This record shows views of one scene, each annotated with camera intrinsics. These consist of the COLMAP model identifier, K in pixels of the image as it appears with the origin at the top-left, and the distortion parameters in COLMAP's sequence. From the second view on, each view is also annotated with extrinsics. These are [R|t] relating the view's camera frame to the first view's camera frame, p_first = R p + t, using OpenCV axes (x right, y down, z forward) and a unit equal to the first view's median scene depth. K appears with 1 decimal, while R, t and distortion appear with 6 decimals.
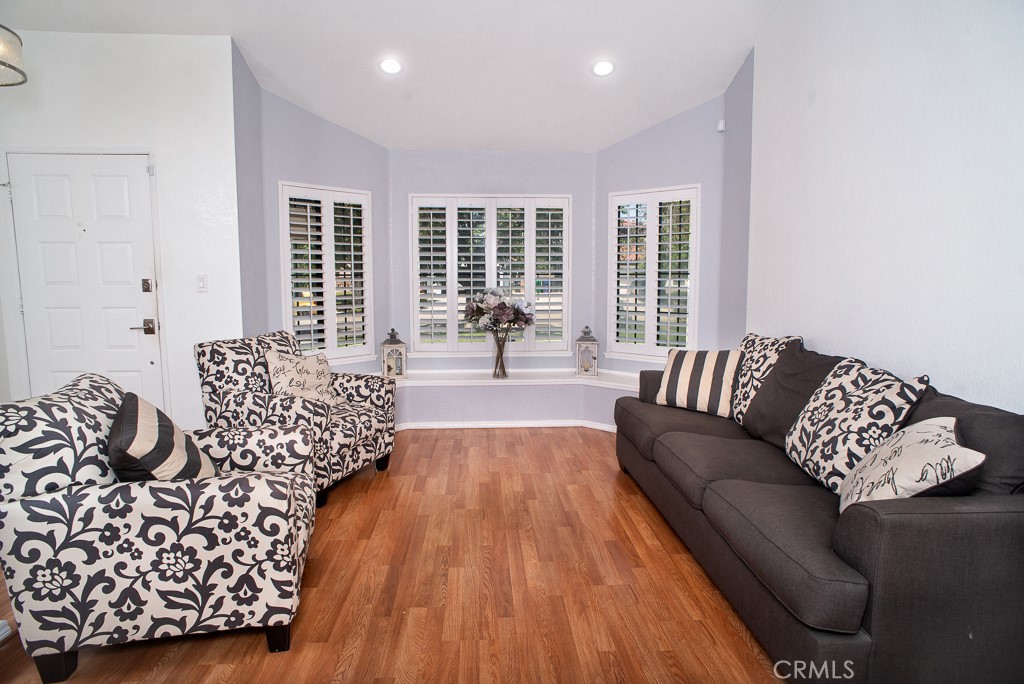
lens RADIAL K [[580.4, 0, 514.4], [0, 580.4, 338.6], [0, 0, 1]] dist [-0.090615, 0.063586]
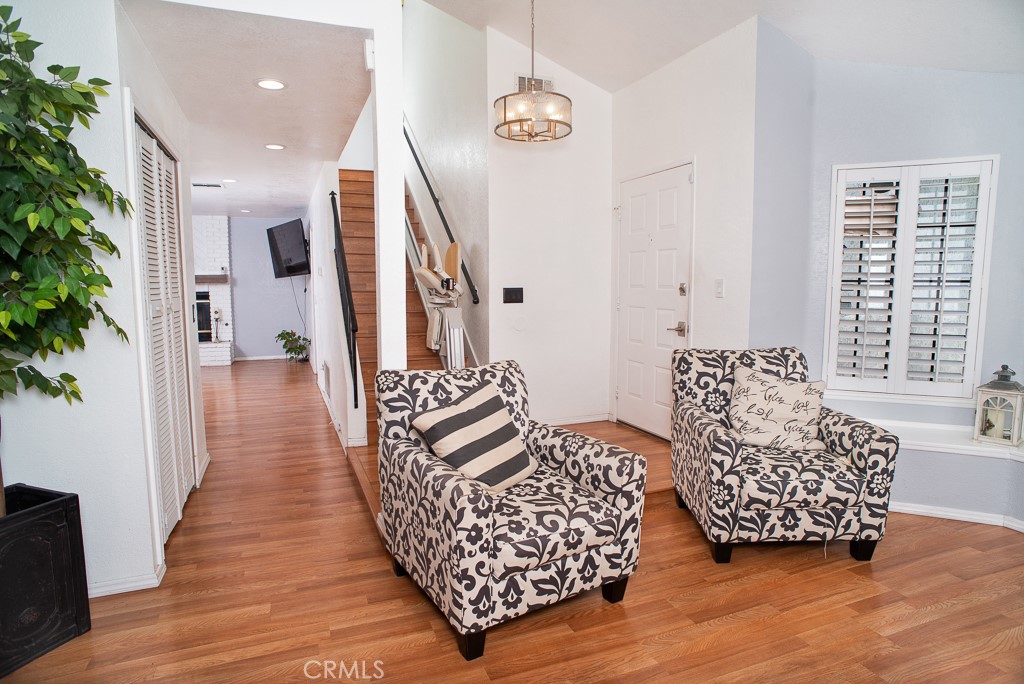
lens RADIAL K [[580.4, 0, 514.4], [0, 580.4, 338.6], [0, 0, 1]] dist [-0.090615, 0.063586]
pose [[0.324600, 0.093537, -0.941215, 0.290431], [-0.101861, 0.992768, 0.063531, -0.045013], [0.940351, 0.075251, 0.331780, 0.405832]]
